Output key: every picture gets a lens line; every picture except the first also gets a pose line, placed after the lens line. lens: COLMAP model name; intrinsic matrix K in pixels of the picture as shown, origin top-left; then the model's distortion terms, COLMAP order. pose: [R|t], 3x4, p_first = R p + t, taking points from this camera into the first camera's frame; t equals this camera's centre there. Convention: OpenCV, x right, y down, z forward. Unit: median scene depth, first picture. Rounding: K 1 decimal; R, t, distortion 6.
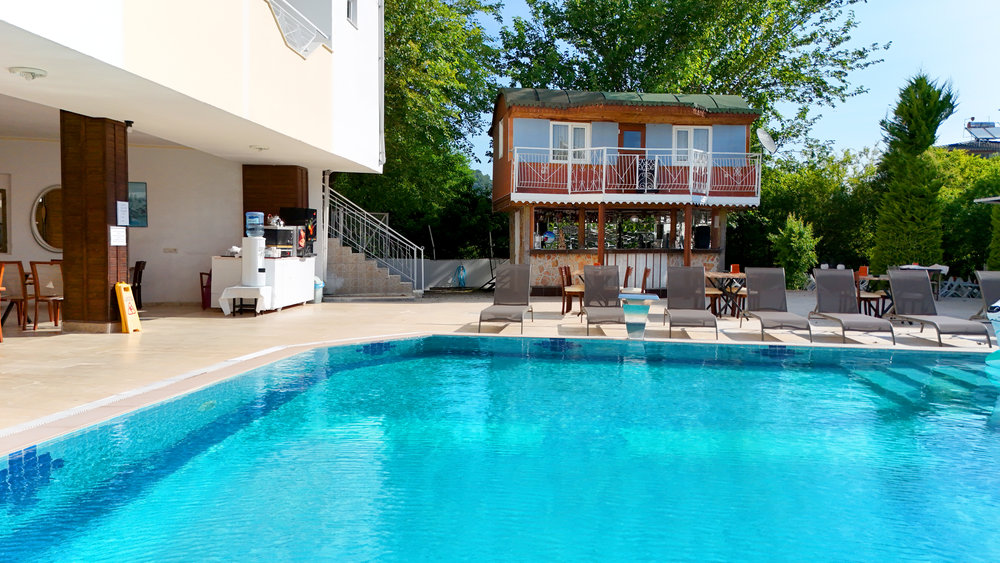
lens RADIAL K [[729.2, 0, 506.3], [0, 729.2, 281.8], [0, 0, 1]] dist [0.079696, -0.108945]
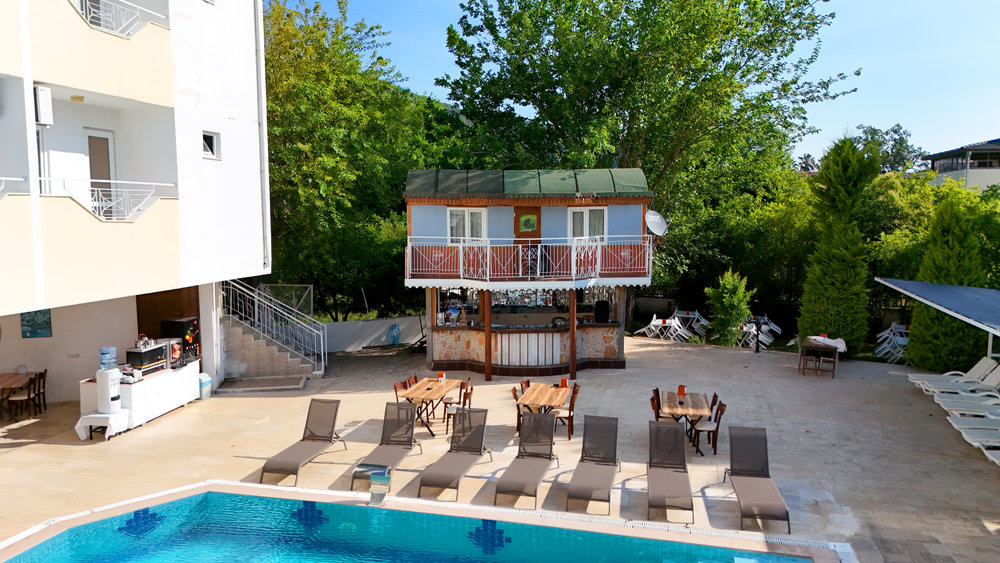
lens RADIAL K [[729.2, 0, 506.3], [0, 729.2, 281.8], [0, 0, 1]] dist [0.079696, -0.108945]
pose [[0.993389, 0.000054, -0.114795, 0.270948], [0.006104, 0.998561, 0.053285, -0.170797], [0.114632, -0.053633, 0.991959, -0.041162]]
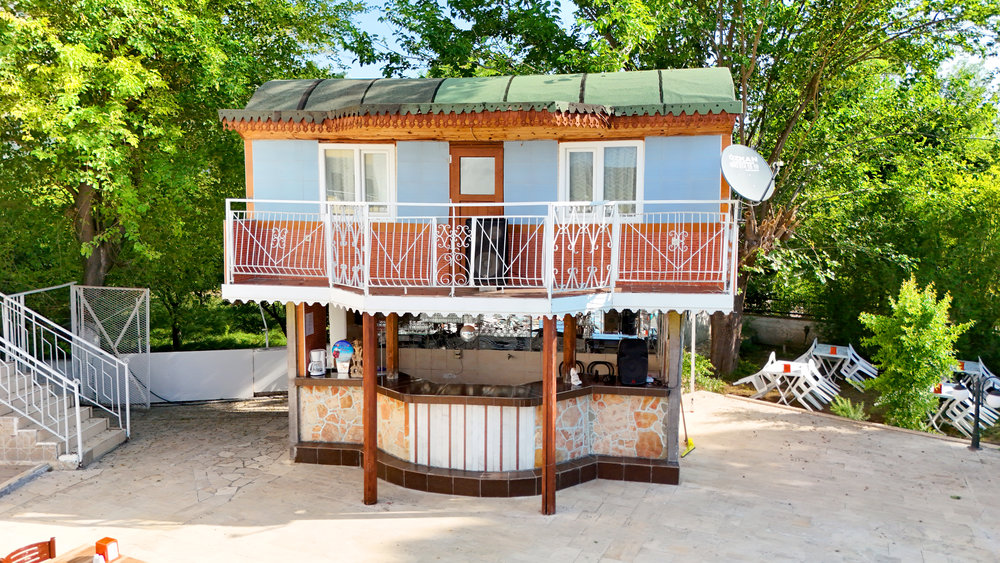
lens RADIAL K [[729.2, 0, 506.3], [0, 729.2, 281.8], [0, 0, 1]] dist [0.079696, -0.108945]
pose [[0.953005, 0.024919, -0.301927, 0.360428], [-0.008946, 0.998492, 0.054172, -0.152329], [0.302821, -0.048925, 0.951791, 0.537853]]
